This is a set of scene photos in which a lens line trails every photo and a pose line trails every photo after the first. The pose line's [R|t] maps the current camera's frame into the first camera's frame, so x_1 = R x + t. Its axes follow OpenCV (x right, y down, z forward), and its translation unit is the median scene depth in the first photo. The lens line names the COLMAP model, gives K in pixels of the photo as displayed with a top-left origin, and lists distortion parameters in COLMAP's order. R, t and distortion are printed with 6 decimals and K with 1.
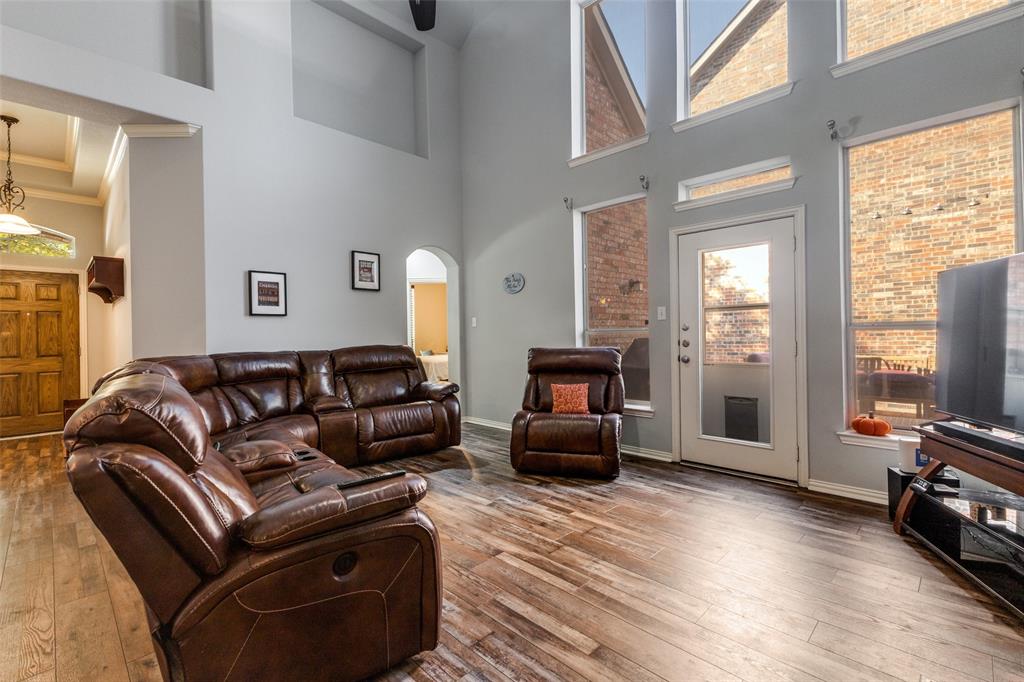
lens RADIAL K [[469.6, 0, 515.1], [0, 469.6, 337.5], [0, 0, 1]] dist [0.009354, -0.001210]
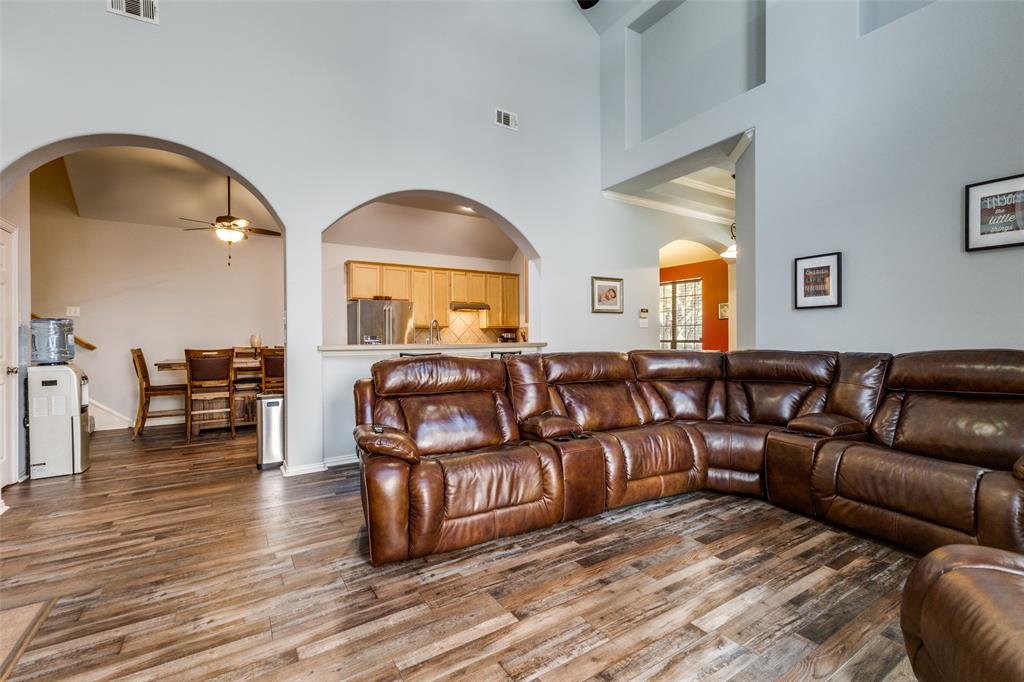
lens RADIAL K [[450.4, 0, 513.7], [0, 450.4, 341.6], [0, 0, 1]] dist [0.008950, 0.000060]
pose [[-0.235635, 0.029994, -0.971379, 0.384119], [0.003910, 0.999545, 0.029916, -0.012306], [0.971834, 0.003251, -0.235645, 0.655990]]
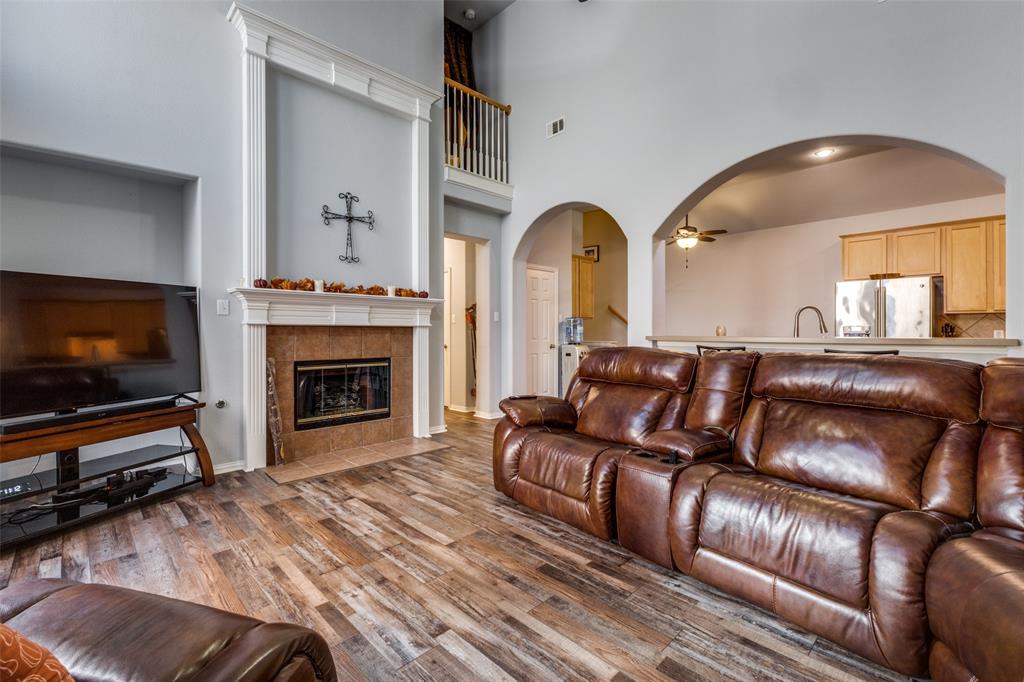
lens RADIAL K [[450.4, 0, 503.4], [0, 450.4, 349.6], [0, 0, 1]] dist [0.008950, 0.000060]
pose [[-0.998955, 0.015566, 0.042984, -0.109971], [0.017623, 0.998696, 0.047915, -0.002103], [-0.042182, 0.048622, -0.997926, 1.089130]]
